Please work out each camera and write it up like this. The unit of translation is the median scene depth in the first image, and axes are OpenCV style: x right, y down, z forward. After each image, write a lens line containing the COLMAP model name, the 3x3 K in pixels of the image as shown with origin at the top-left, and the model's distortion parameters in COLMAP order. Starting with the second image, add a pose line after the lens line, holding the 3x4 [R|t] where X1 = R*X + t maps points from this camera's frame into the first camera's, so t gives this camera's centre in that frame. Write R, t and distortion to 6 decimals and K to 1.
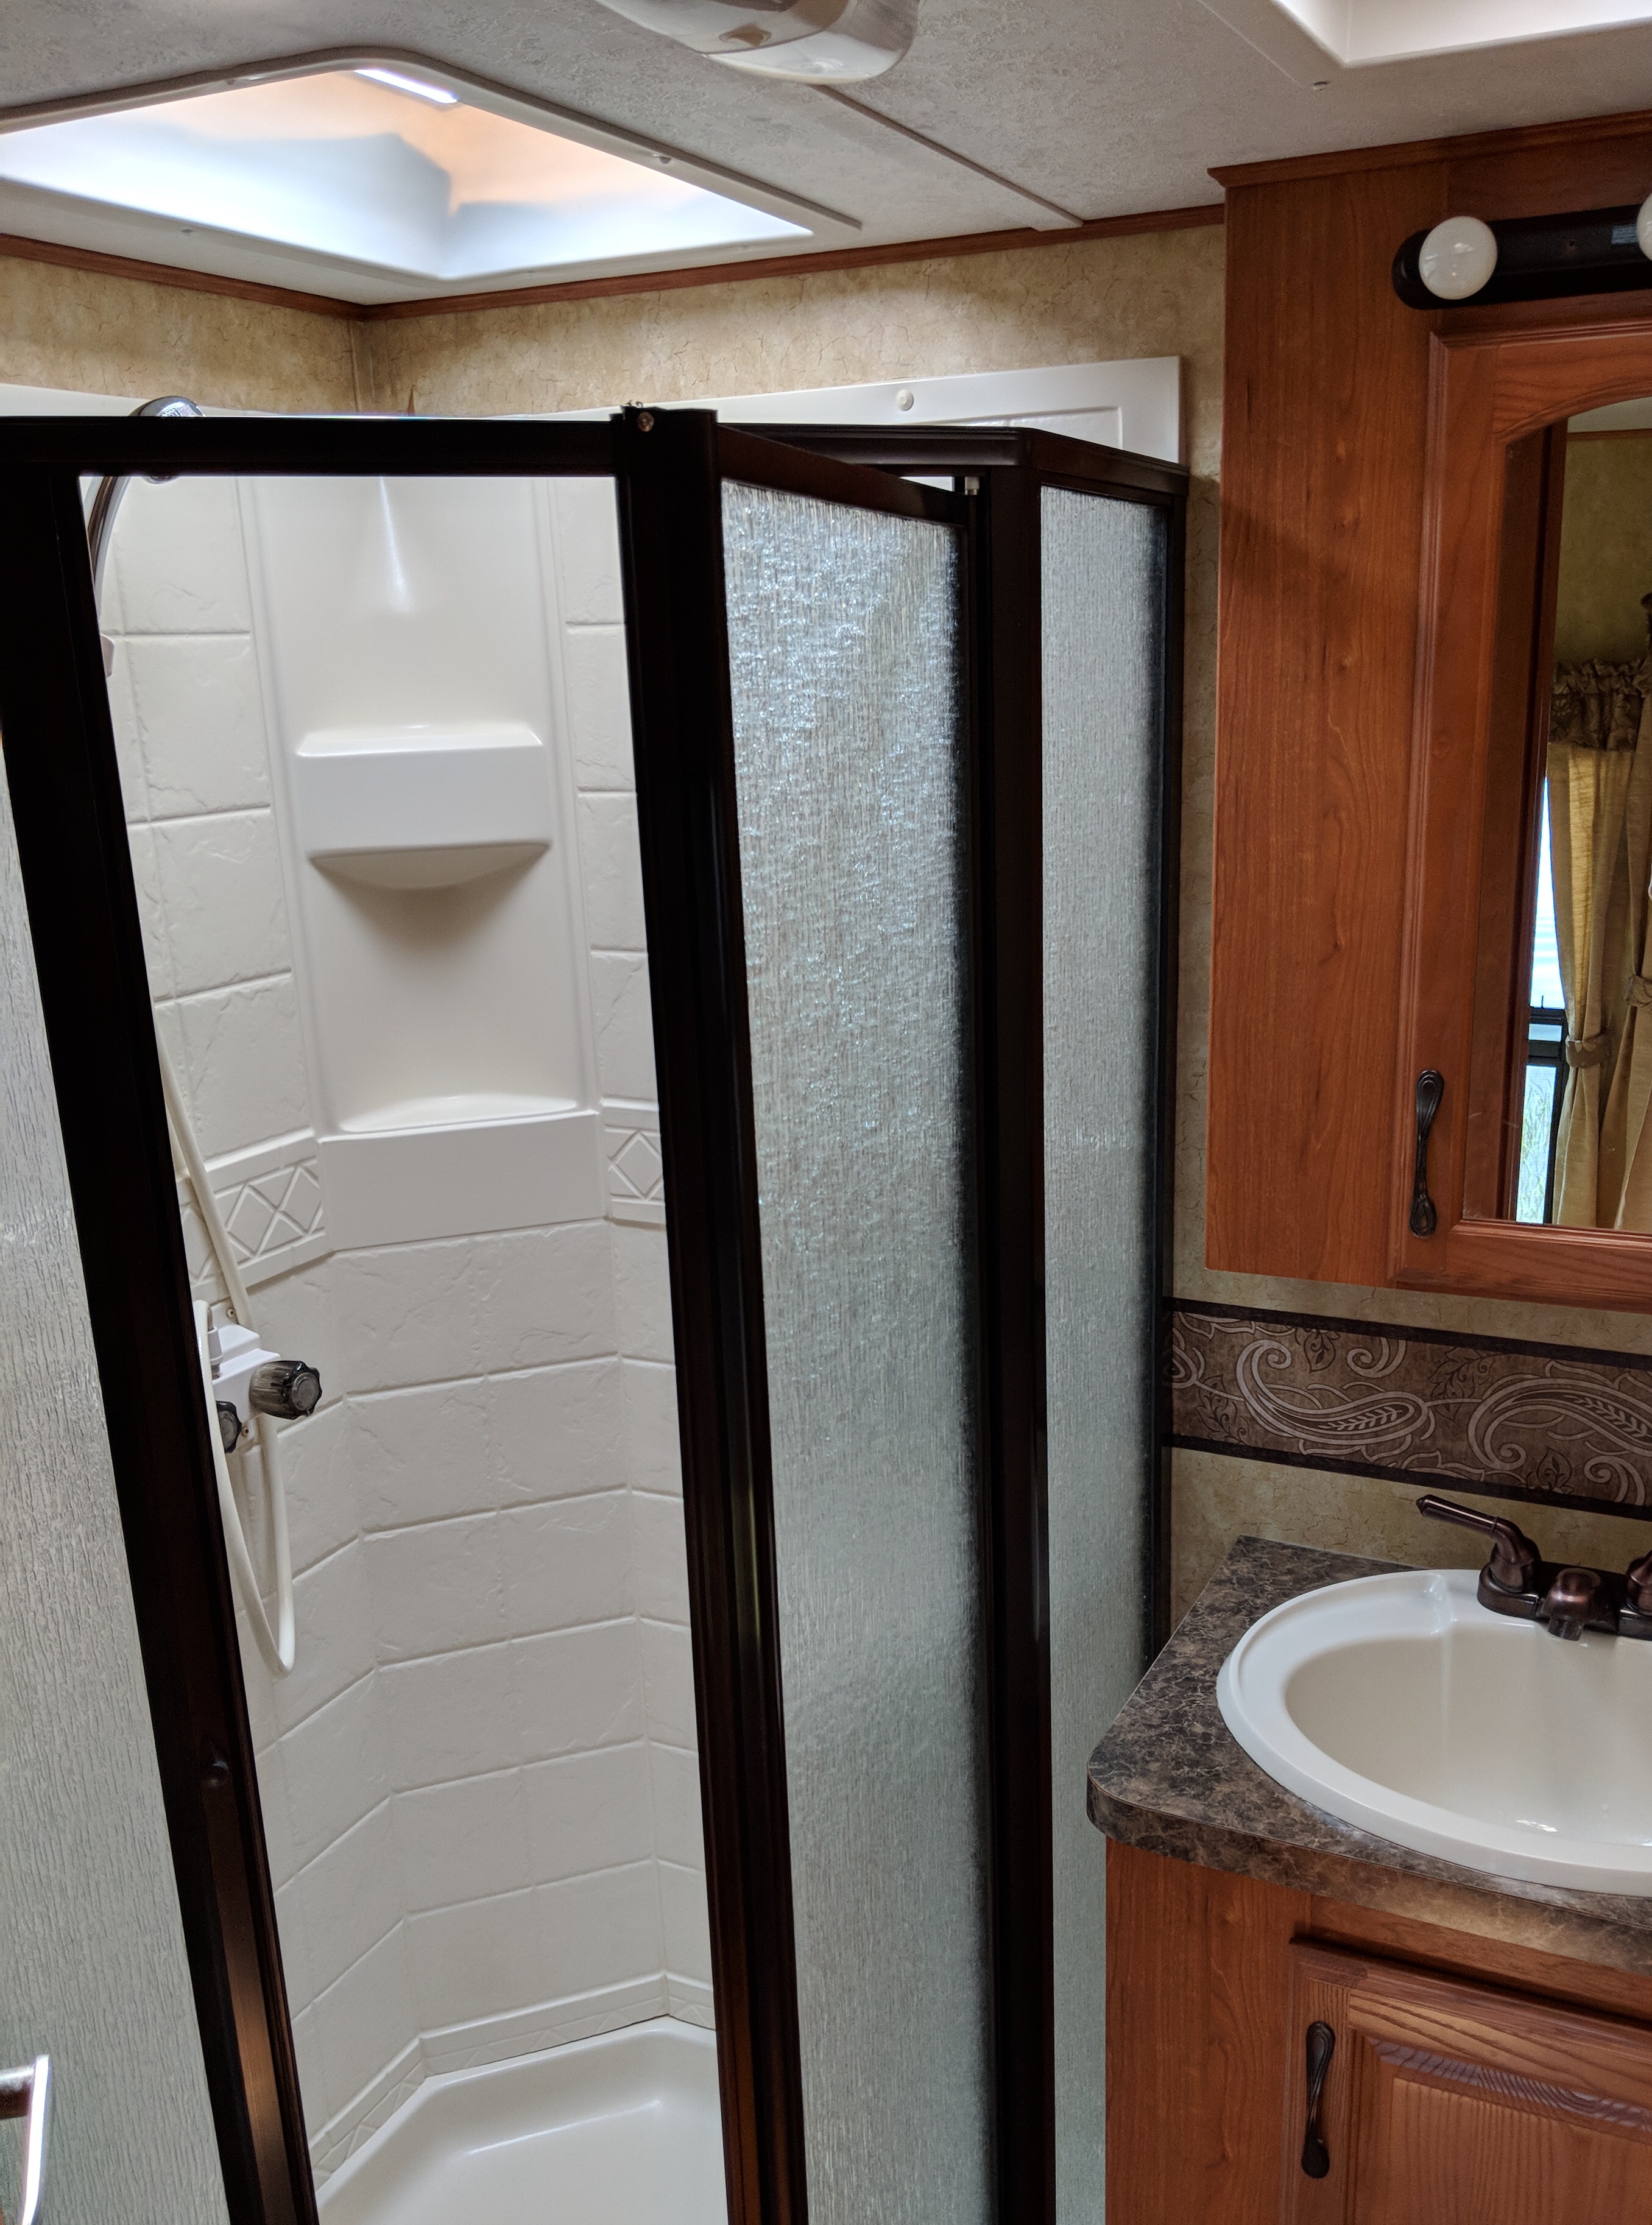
lens RADIAL K [[1946.5, 0, 825.8], [0, 1946.5, 1219.9], [0, 0, 1]] dist [-0.010153, -0.011442]
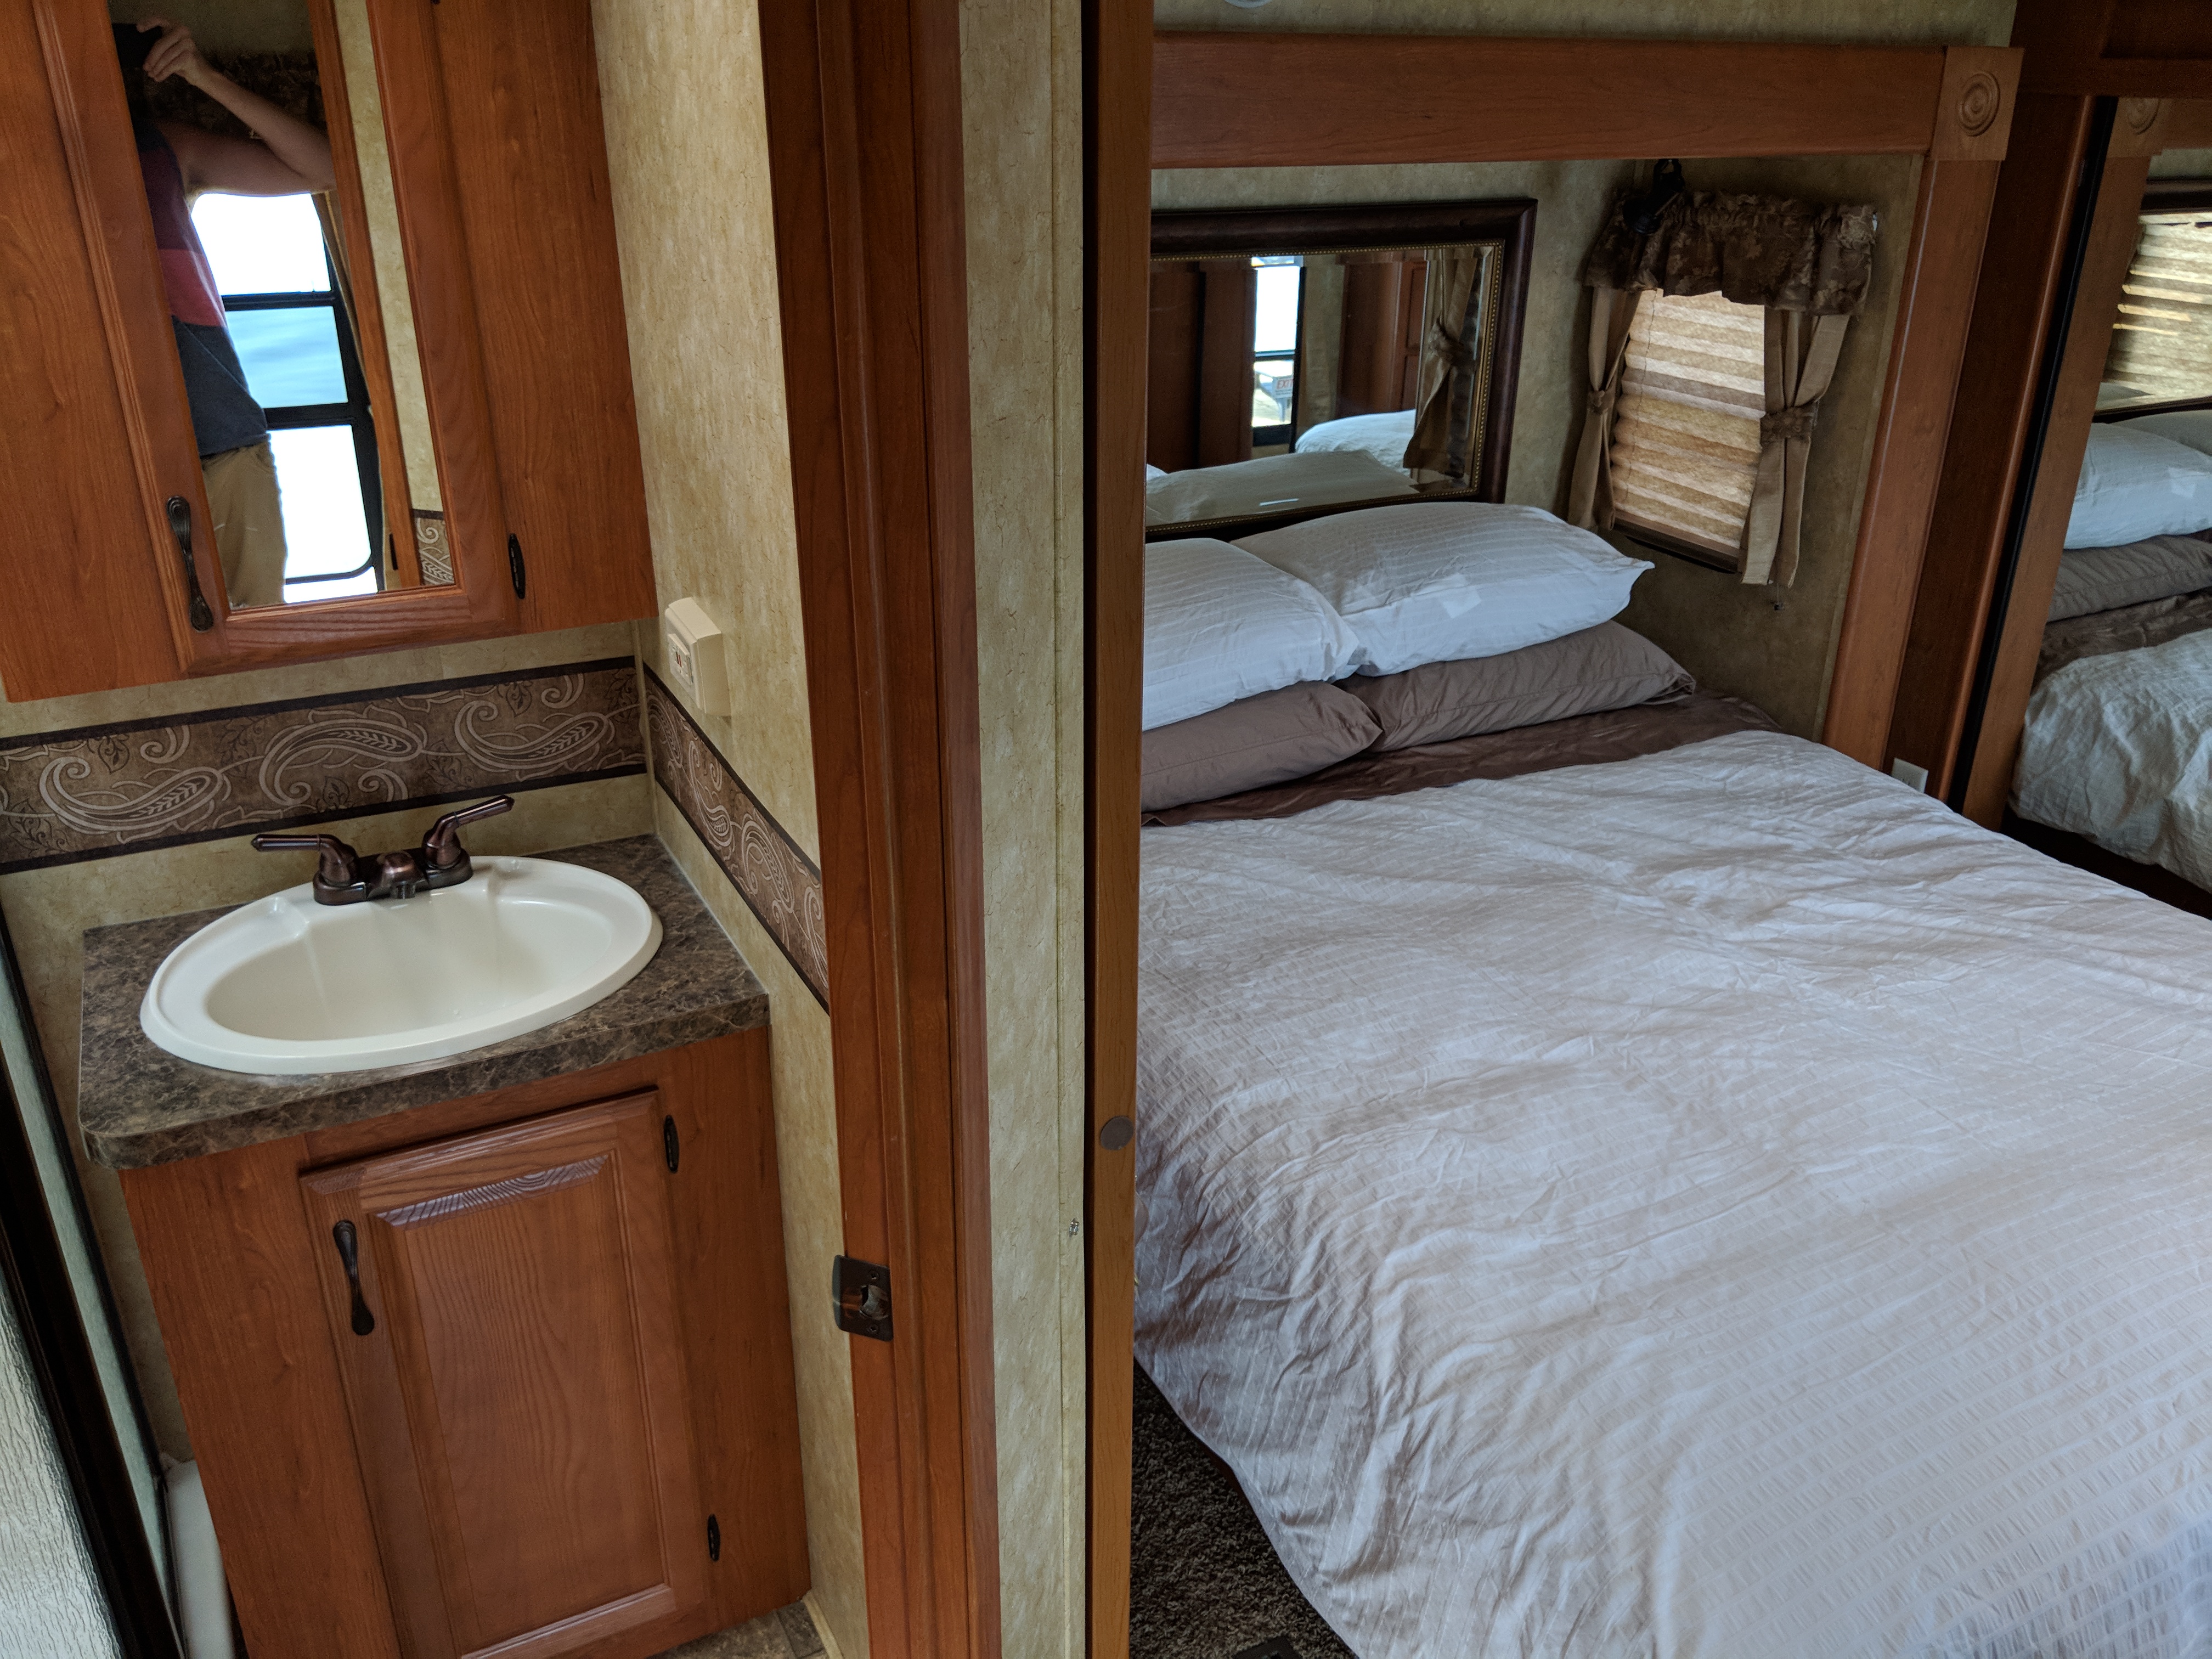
lens RADIAL K [[1741.1, 0, 1106.0], [0, 1741.1, 829.5], [0, 0, 1]] dist [0.005358, -0.090256]
pose [[0.597967, -0.288808, 0.747680, -0.187994], [0.192242, 0.957276, 0.216022, 0.001627], [-0.778125, 0.014561, 0.627941, -0.119997]]
